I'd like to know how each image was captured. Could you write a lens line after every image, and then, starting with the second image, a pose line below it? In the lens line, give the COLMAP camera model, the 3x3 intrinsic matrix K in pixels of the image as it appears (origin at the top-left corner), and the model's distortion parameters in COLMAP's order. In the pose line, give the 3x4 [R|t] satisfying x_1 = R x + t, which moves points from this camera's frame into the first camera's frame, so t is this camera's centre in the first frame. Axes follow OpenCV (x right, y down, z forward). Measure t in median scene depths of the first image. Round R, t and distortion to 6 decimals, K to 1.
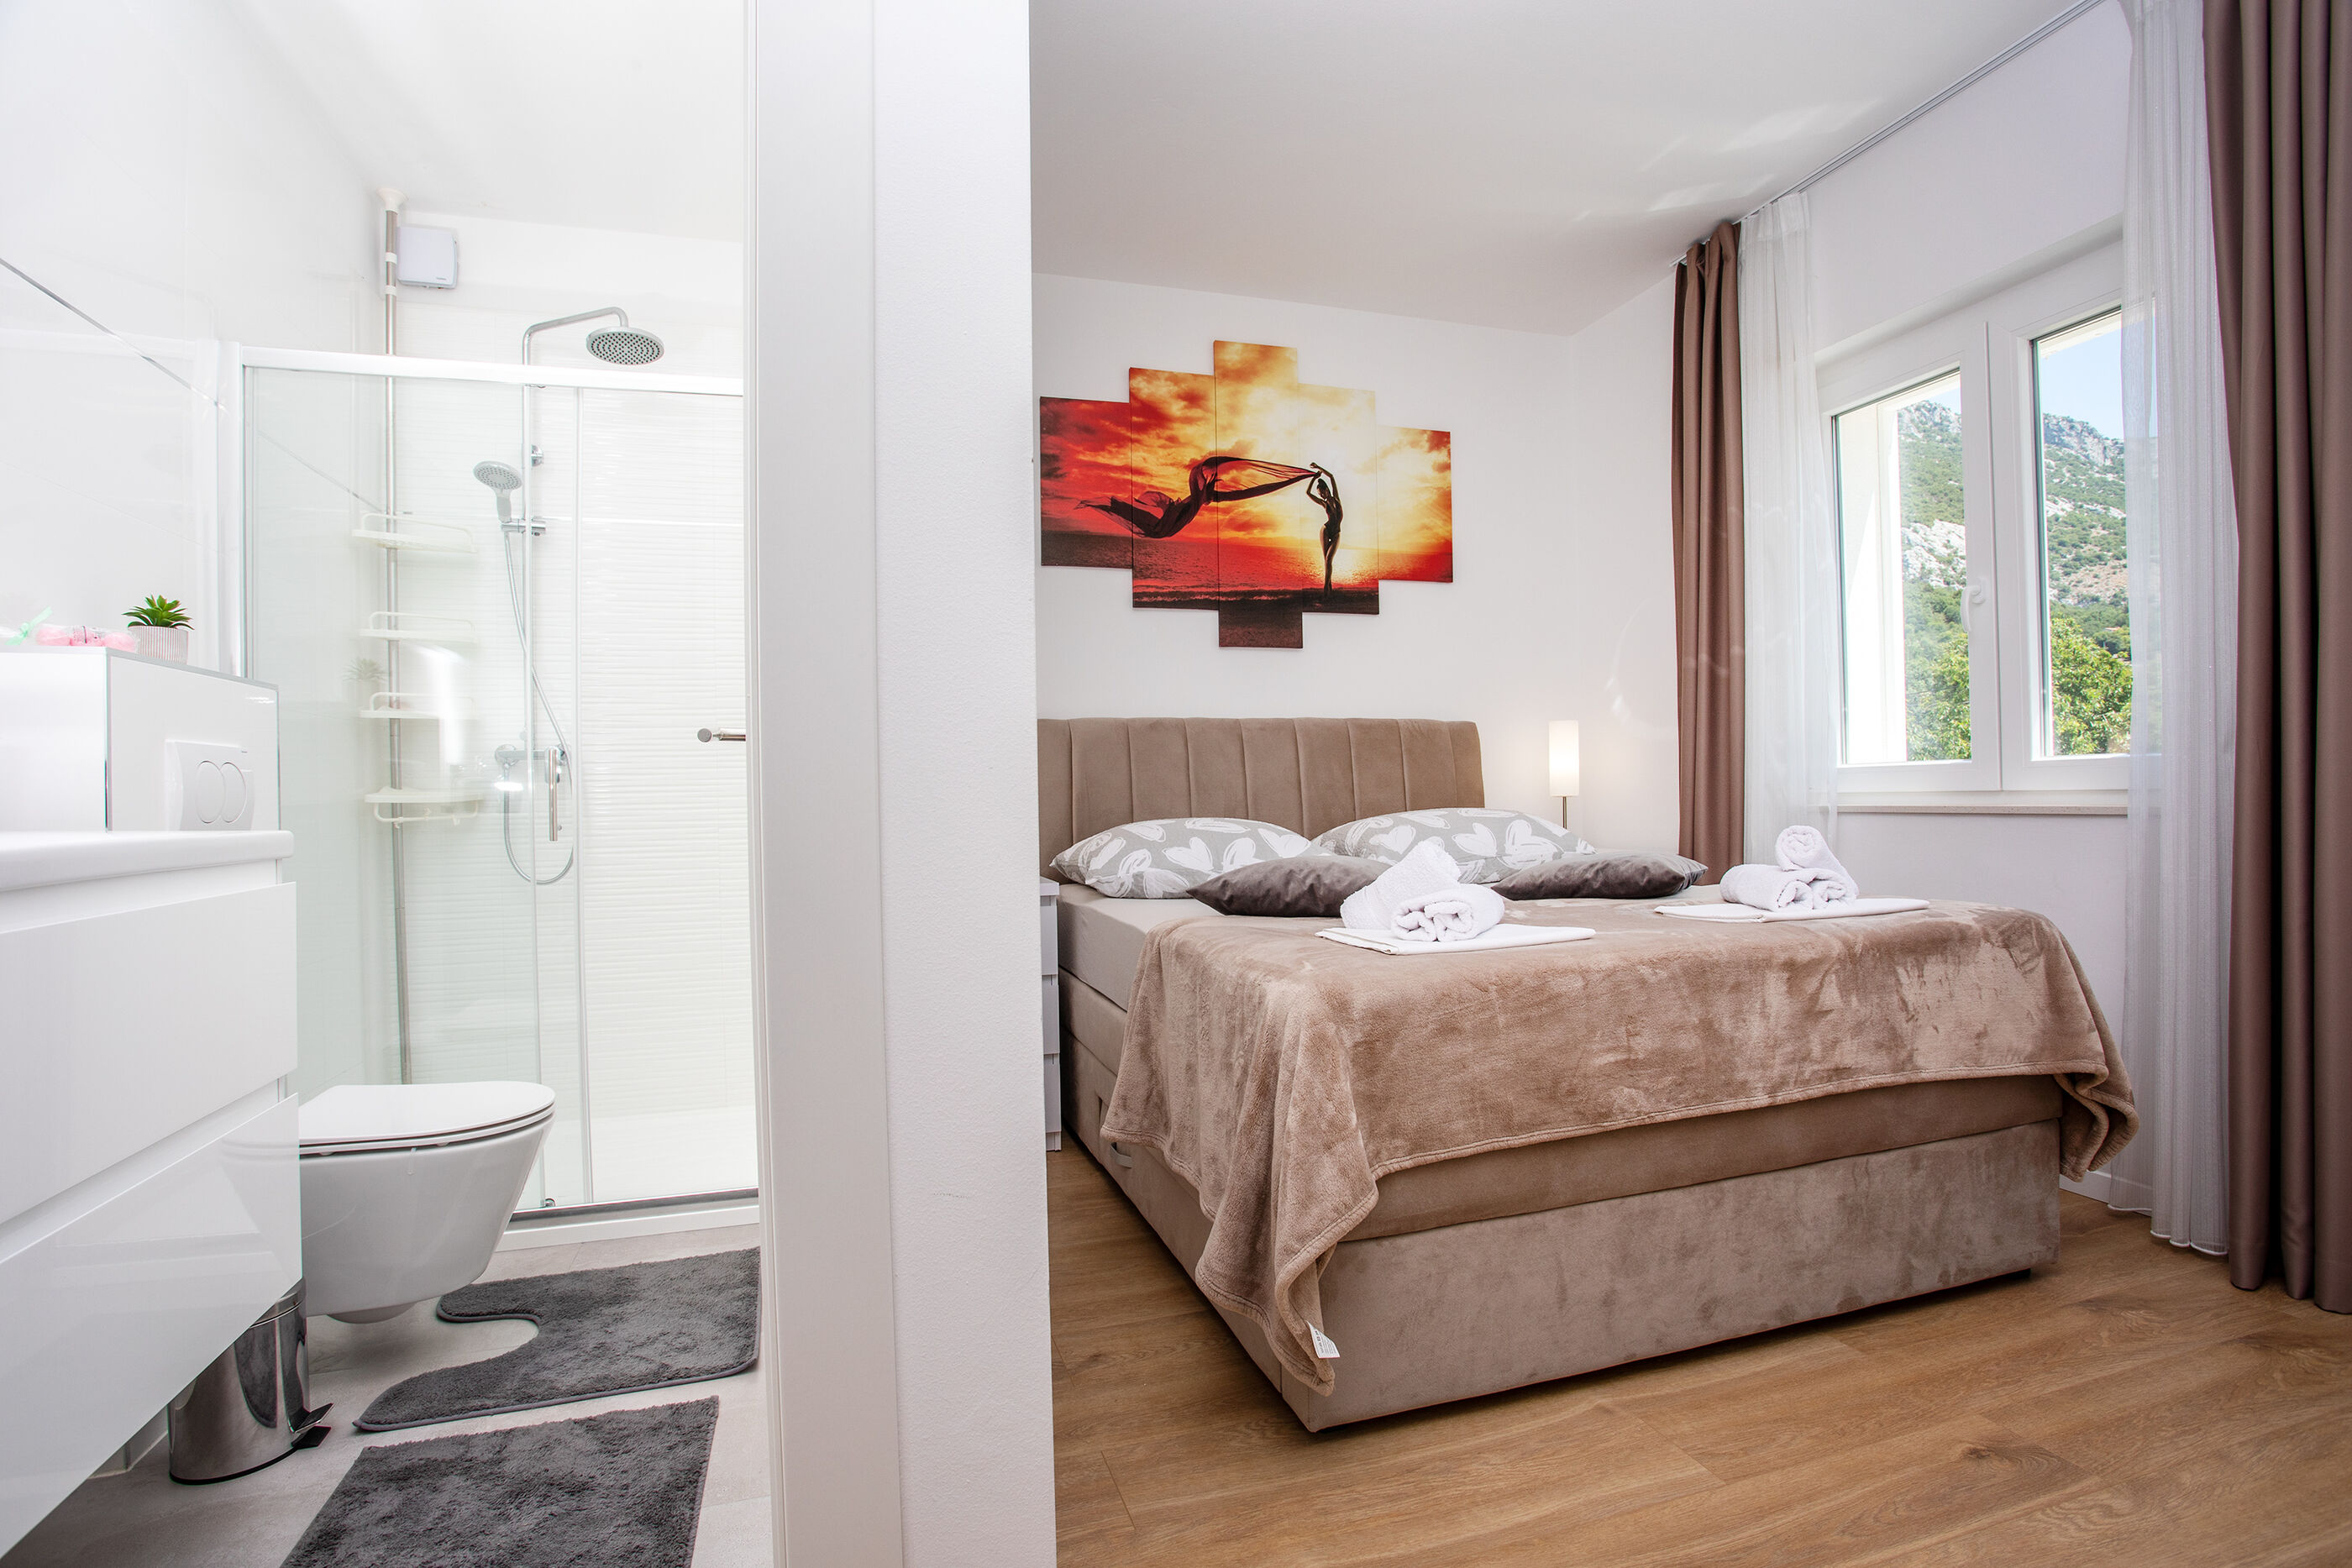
lens RADIAL K [[1127.1, 0, 1197.0], [0, 1127.1, 787.6], [0, 0, 1]] dist [-0.081501, 0.042009]
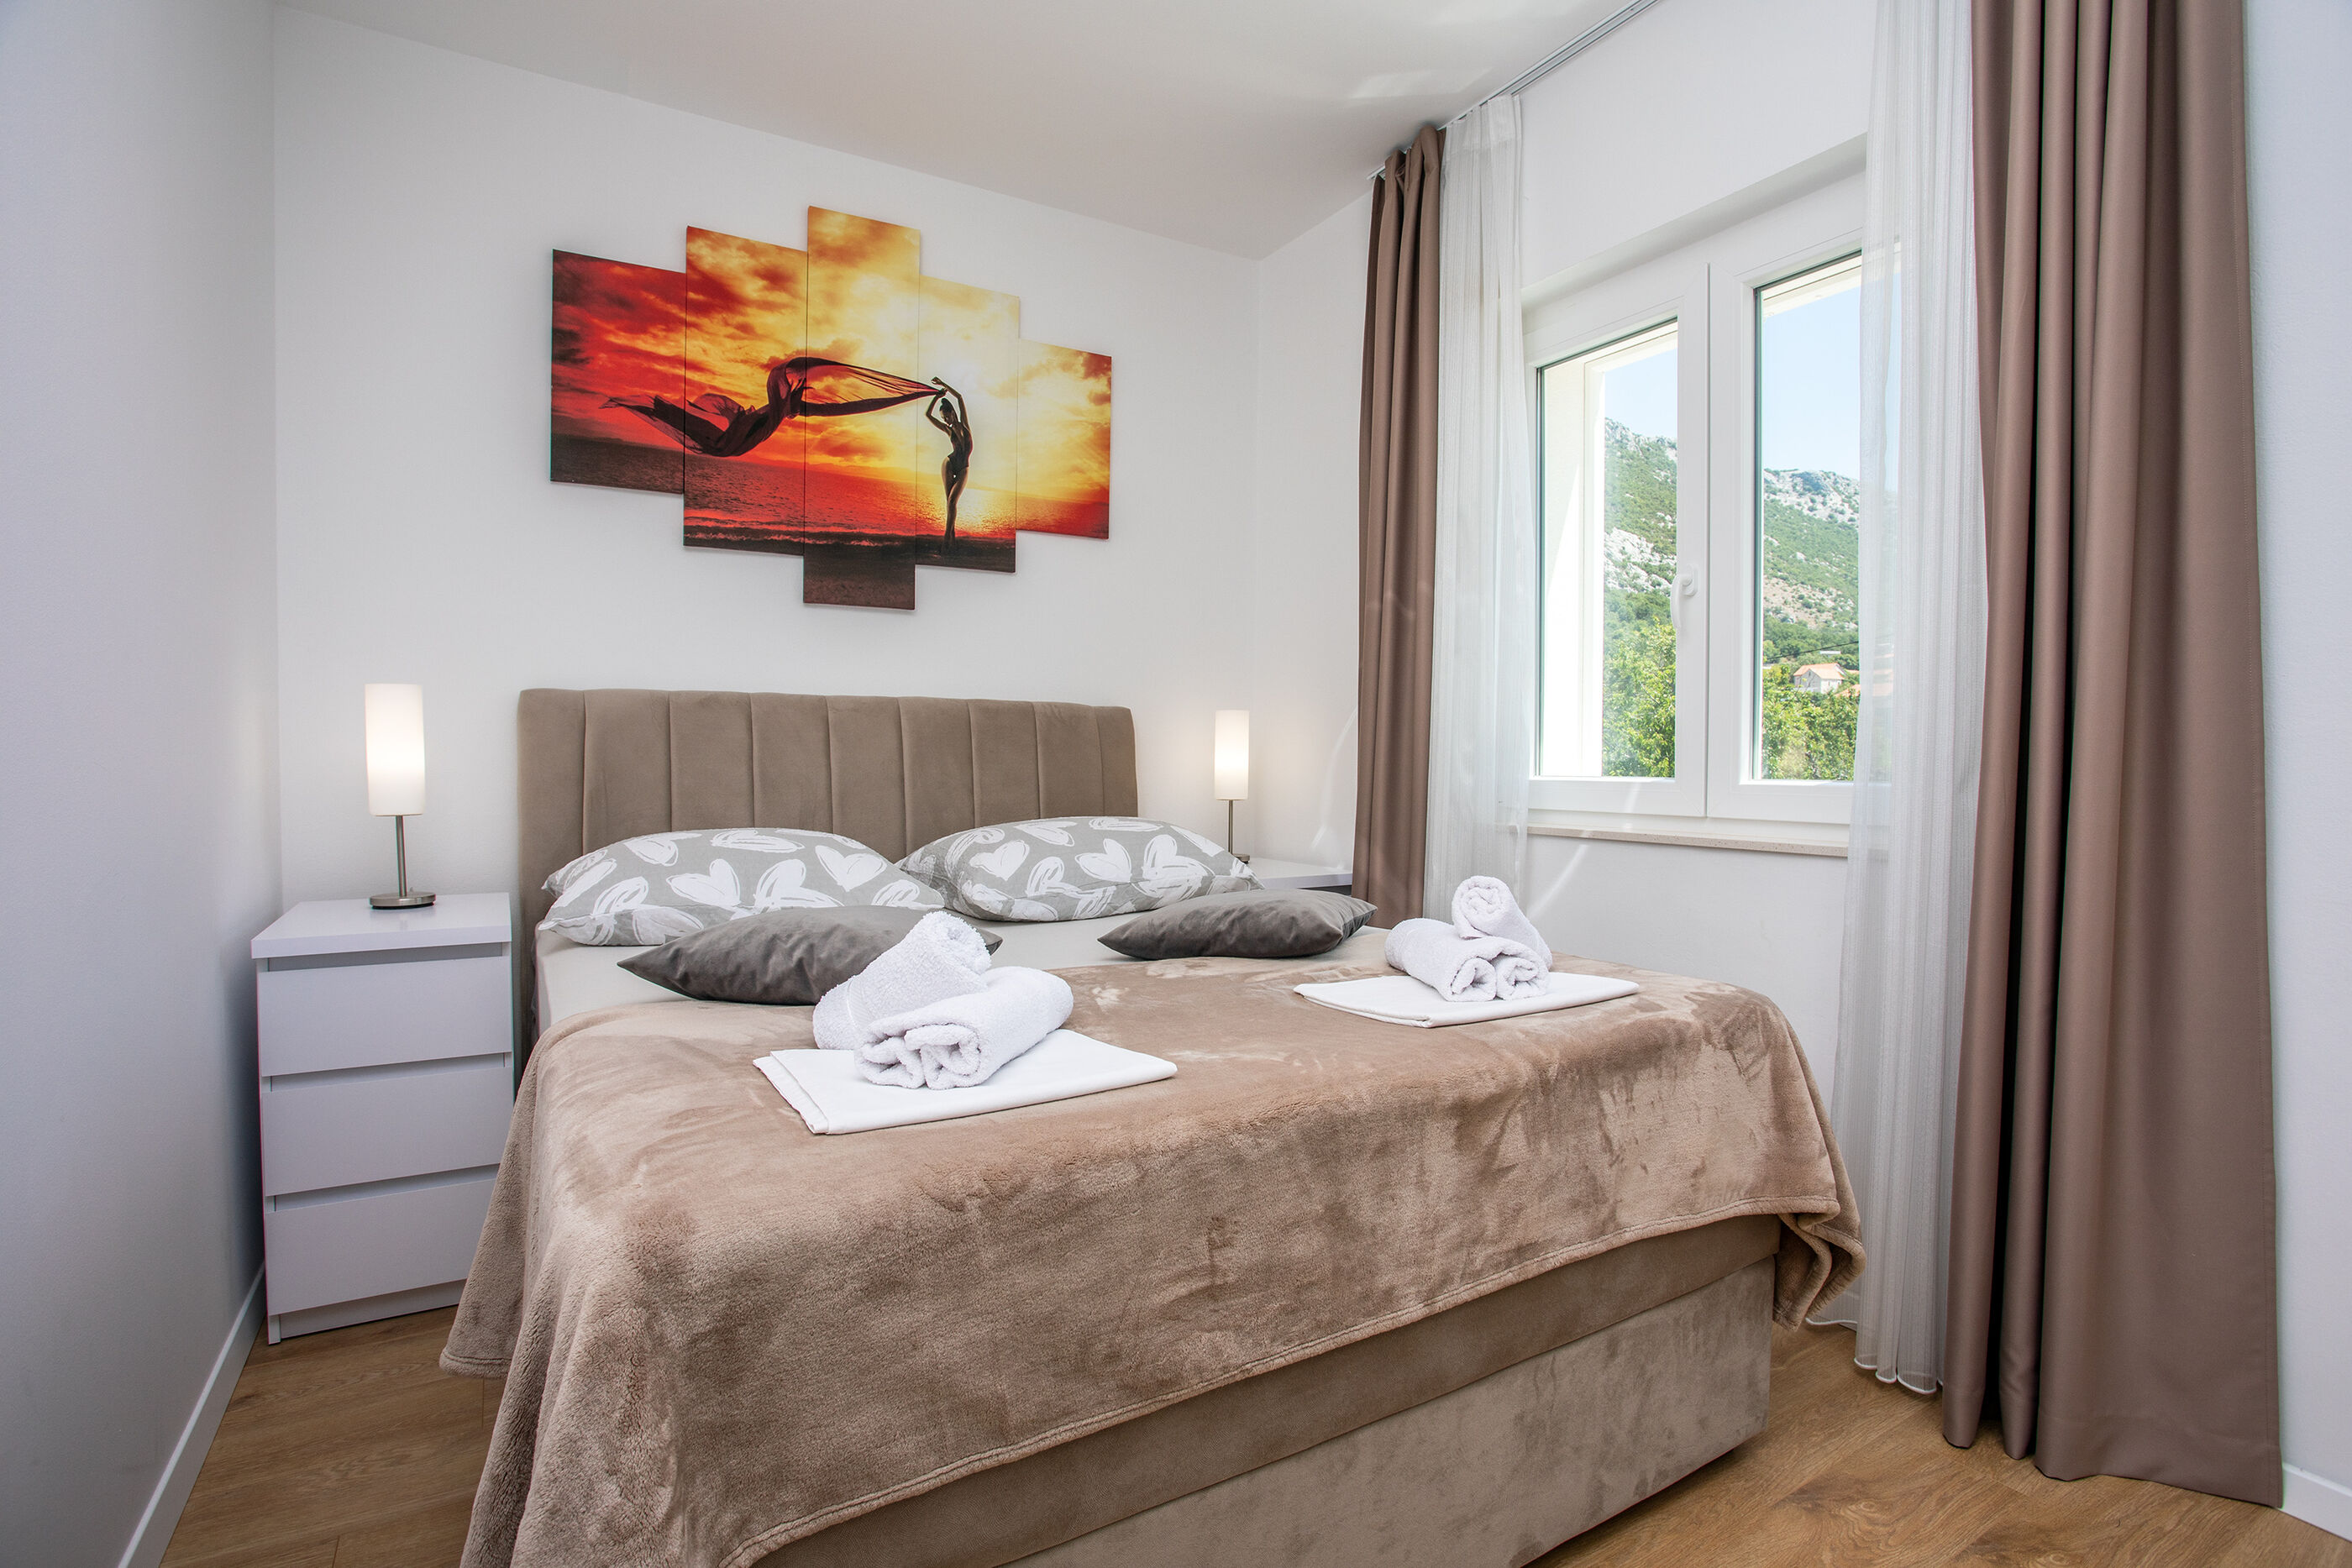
lens RADIAL K [[1127.1, 0, 1197.0], [0, 1127.1, 787.6], [0, 0, 1]] dist [-0.081501, 0.042009]
pose [[0.970625, 0.017805, 0.239936, 0.141149], [-0.024599, 0.999376, 0.025349, -0.032270], [-0.239335, -0.030506, 0.970458, 0.251710]]
